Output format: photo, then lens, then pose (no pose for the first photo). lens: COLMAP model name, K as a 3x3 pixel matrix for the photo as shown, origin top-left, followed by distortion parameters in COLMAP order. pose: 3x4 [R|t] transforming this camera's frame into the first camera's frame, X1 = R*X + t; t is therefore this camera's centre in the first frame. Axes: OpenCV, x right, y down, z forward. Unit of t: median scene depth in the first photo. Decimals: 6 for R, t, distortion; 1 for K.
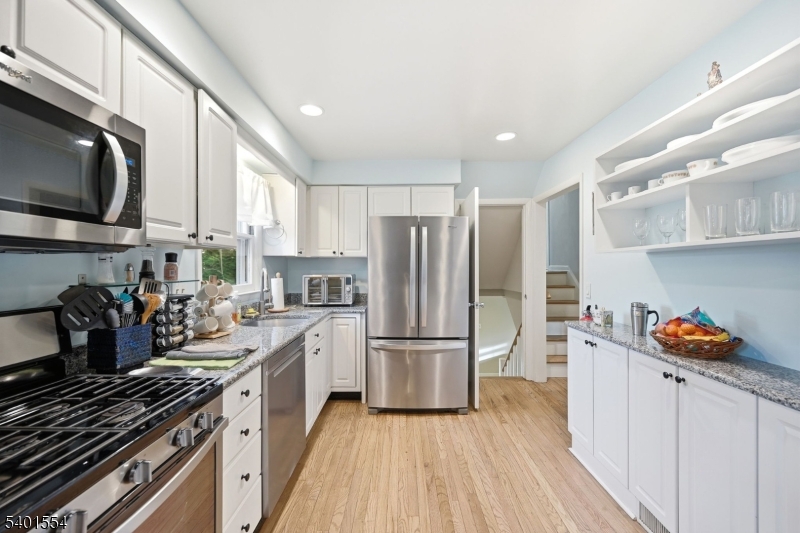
lens RADIAL K [[317.0, 0, 400.0], [0, 317.0, 266.5], [0, 0, 1]] dist [0.001081, 0.000227]
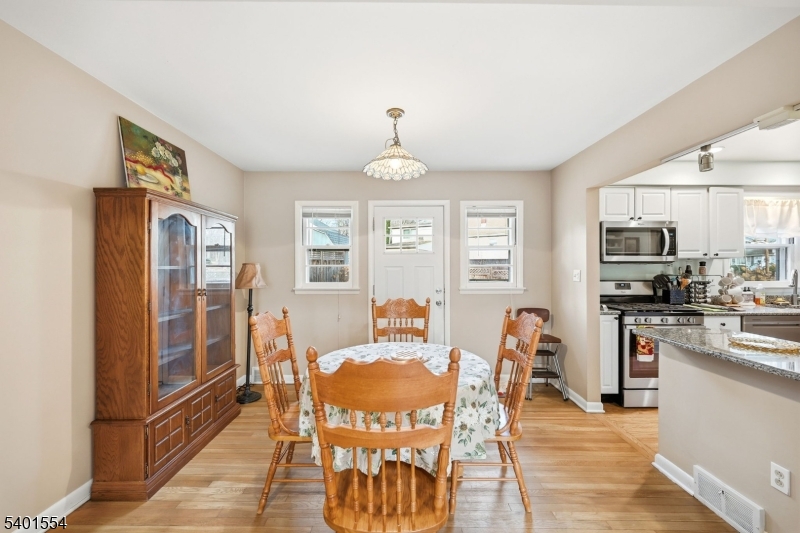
lens RADIAL K [[317.0, 0, 400.0], [0, 317.0, 266.5], [0, 0, 1]] dist [0.001081, 0.000227]
pose [[0.006207, -0.002337, -0.999978, 1.911545], [-0.000480, 0.999997, -0.002340, -0.007173], [0.999981, 0.000495, 0.006206, -1.425781]]
